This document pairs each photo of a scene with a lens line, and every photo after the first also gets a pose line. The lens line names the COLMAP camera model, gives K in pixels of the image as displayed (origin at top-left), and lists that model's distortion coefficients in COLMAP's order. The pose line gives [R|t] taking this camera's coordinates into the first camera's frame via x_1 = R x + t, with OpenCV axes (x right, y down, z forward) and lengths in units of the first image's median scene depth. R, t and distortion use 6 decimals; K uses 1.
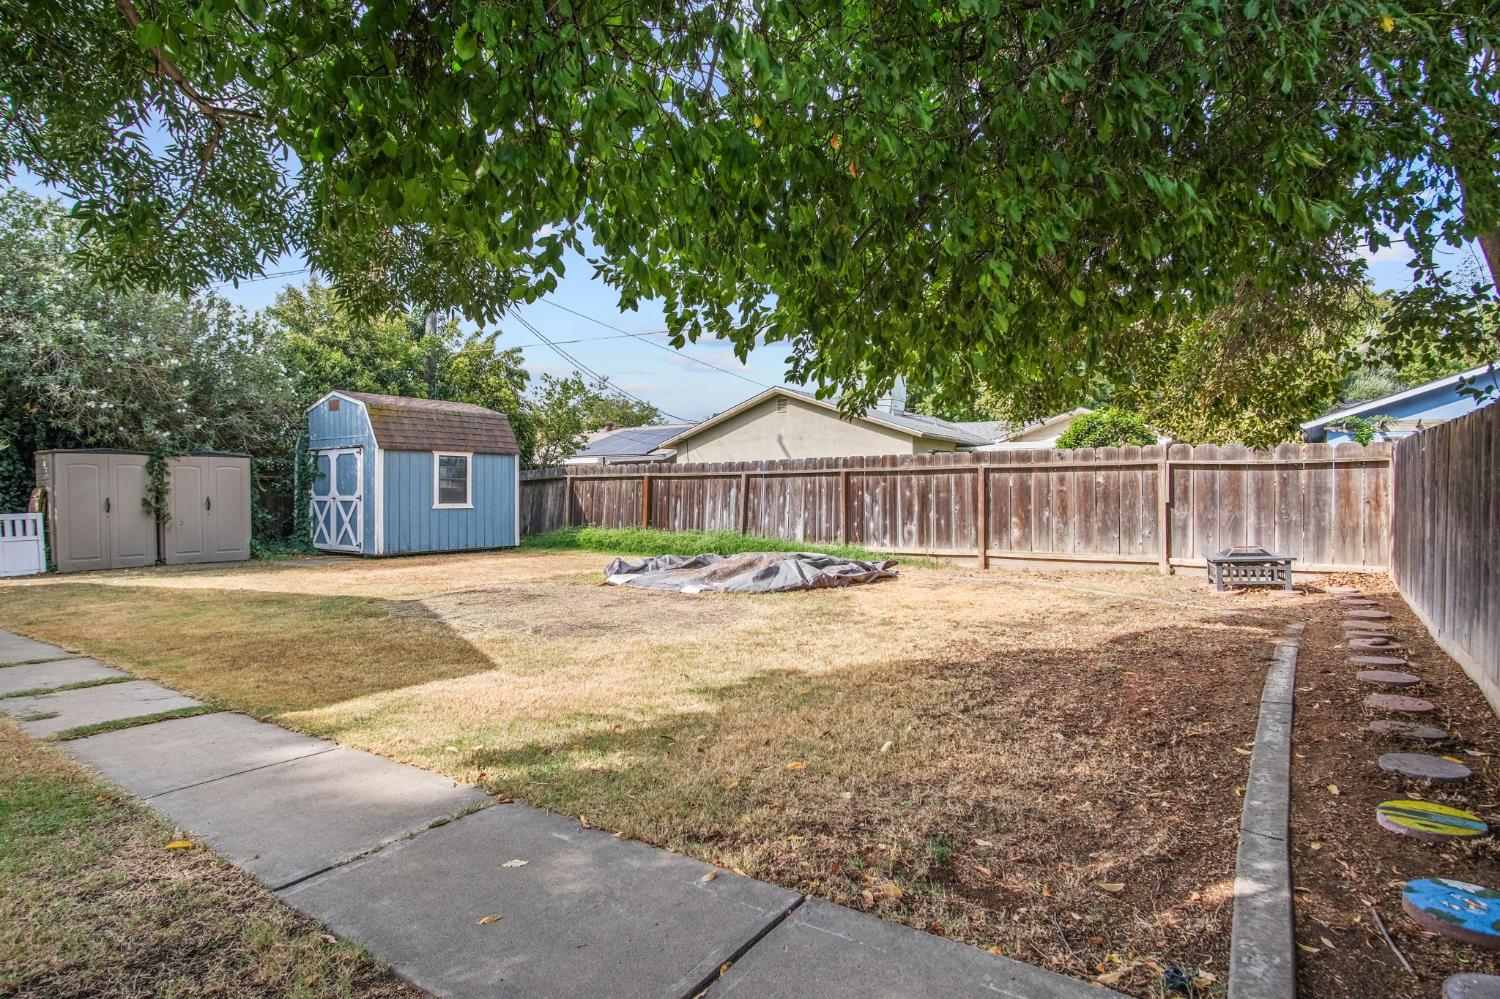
lens RADIAL K [[822.3, 0, 751.1], [0, 822.3, 497.2], [0, 0, 1]] dist [-0.015632, 0.005933]
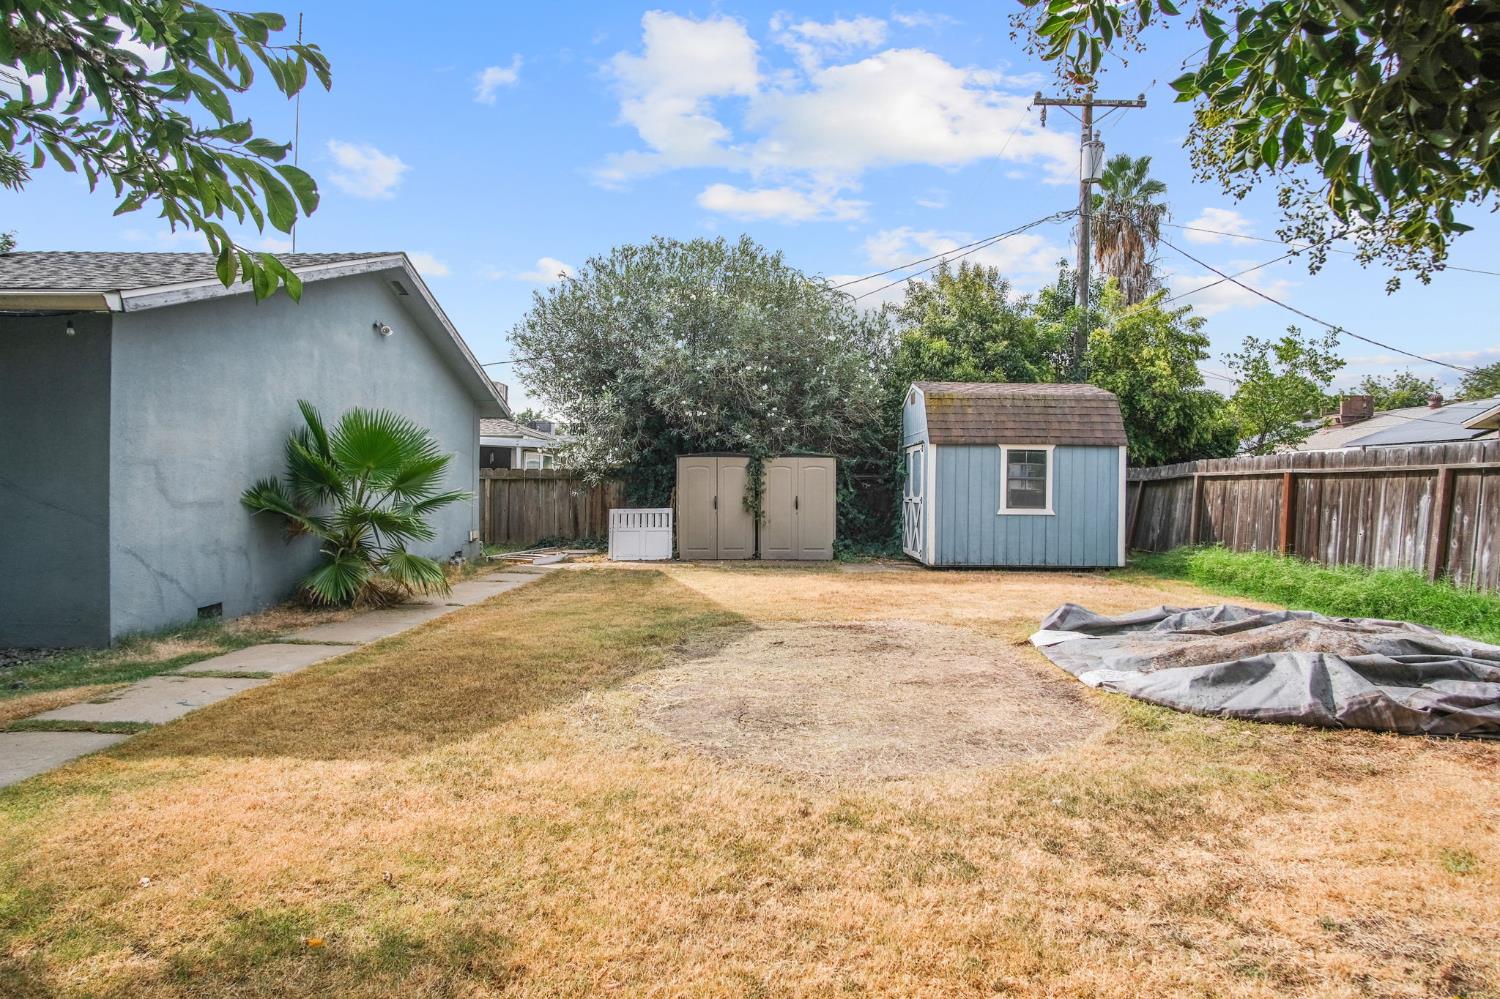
lens RADIAL K [[849.7, 0, 751.9], [0, 849.7, 495.0], [0, 0, 1]] dist [-0.024180, 0.000251]
pose [[0.589295, 0.013390, -0.807807, 0.158929], [-0.014502, 0.999877, 0.005994, -0.007208], [0.807788, 0.008183, 0.589416, 0.304735]]
